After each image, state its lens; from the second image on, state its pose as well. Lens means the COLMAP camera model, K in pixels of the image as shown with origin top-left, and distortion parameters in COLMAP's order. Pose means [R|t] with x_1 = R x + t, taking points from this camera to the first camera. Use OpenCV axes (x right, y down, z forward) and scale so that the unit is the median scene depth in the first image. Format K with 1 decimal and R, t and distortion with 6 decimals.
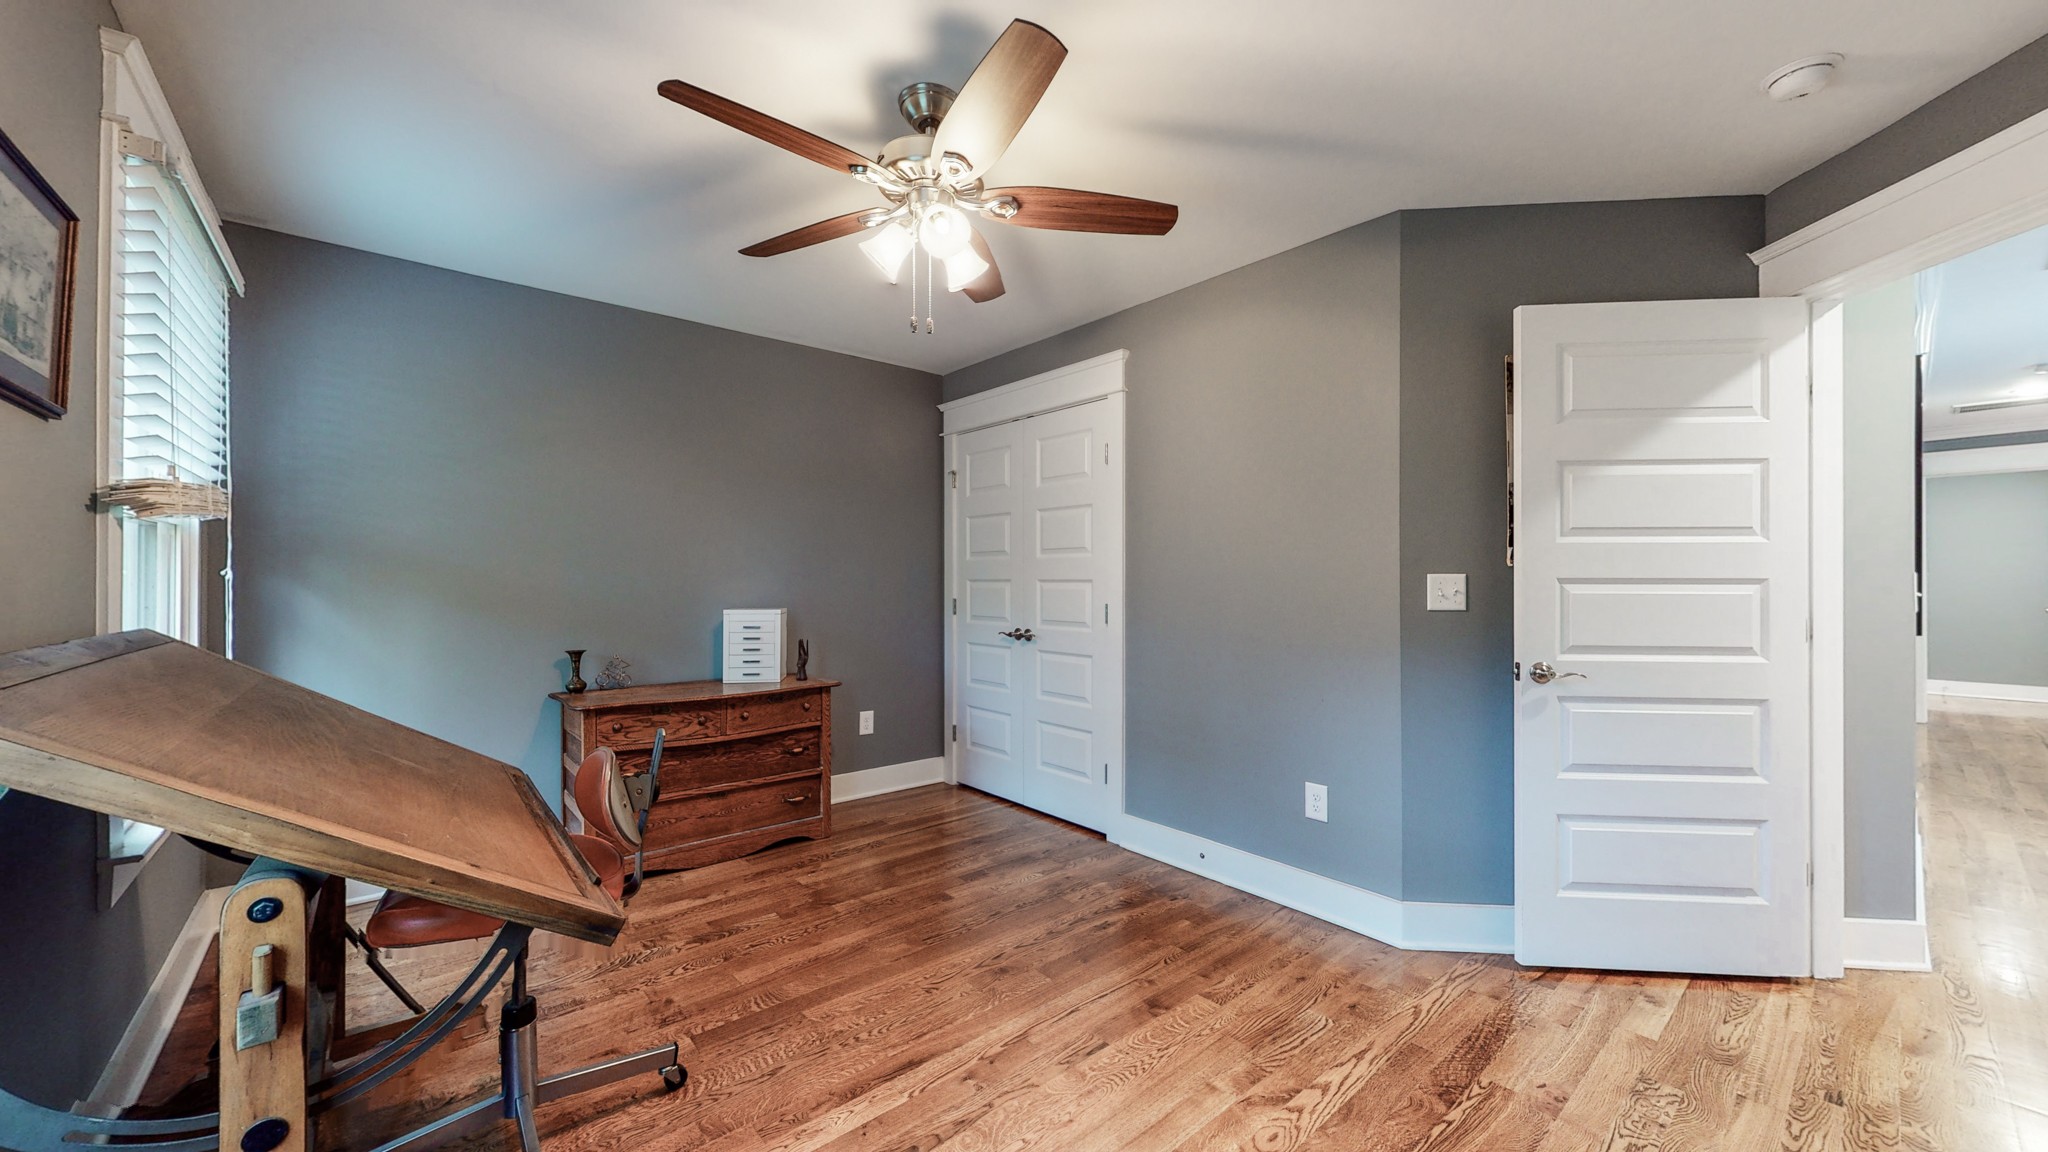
lens RADIAL K [[752.3, 0, 1025.6], [0, 752.3, 580.6], [0, 0, 1]] dist [0.001117, -0.000084]
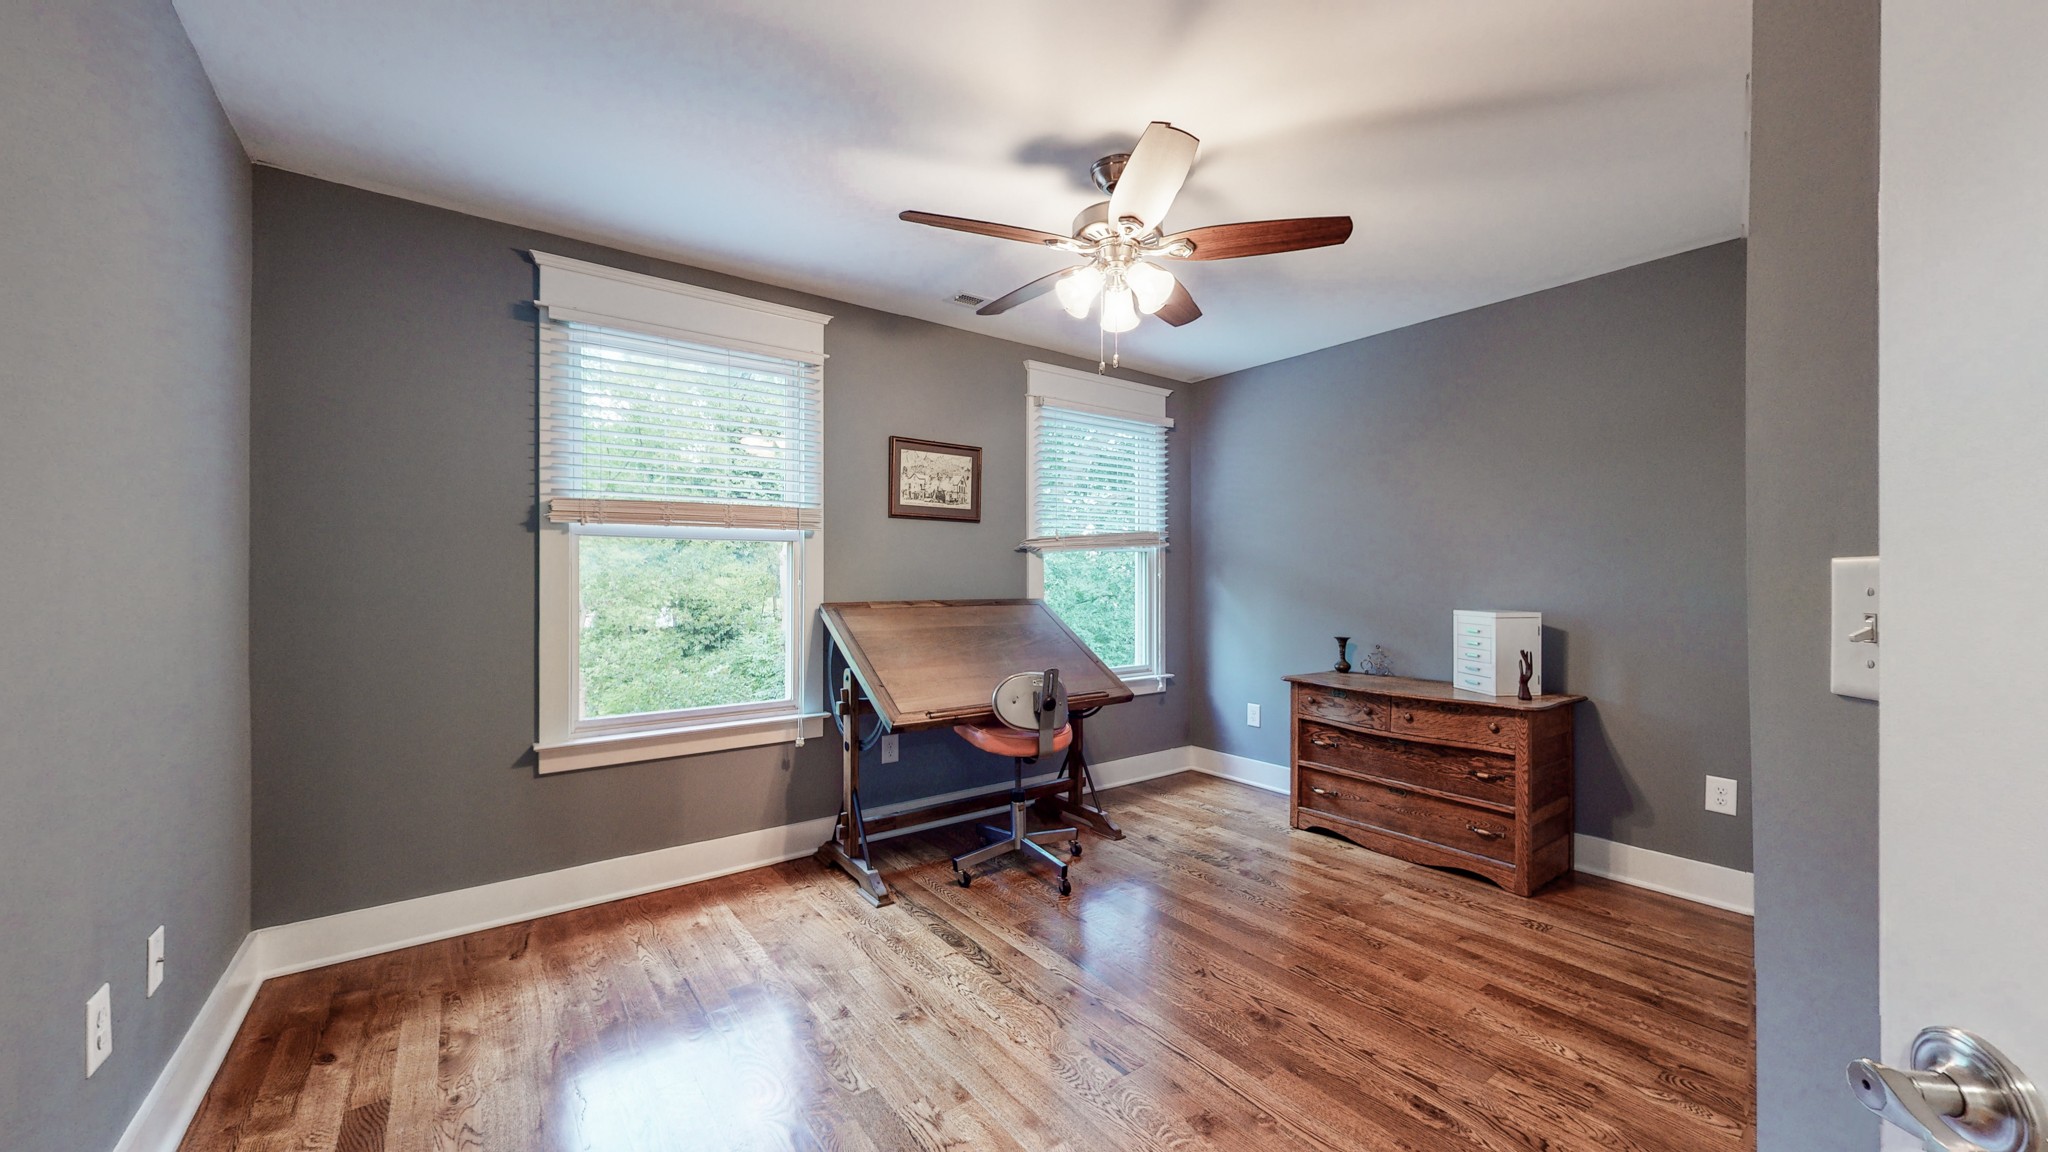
lens RADIAL K [[752.3, 0, 1025.2], [0, 752.3, 575.9], [0, 0, 1]] dist [0.001117, -0.000084]
pose [[-0.069874, -0.007384, -0.997528, 0.642813], [-0.002497, 0.999971, -0.007227, 0.004353], [0.997553, 0.001986, -0.069890, 0.575864]]
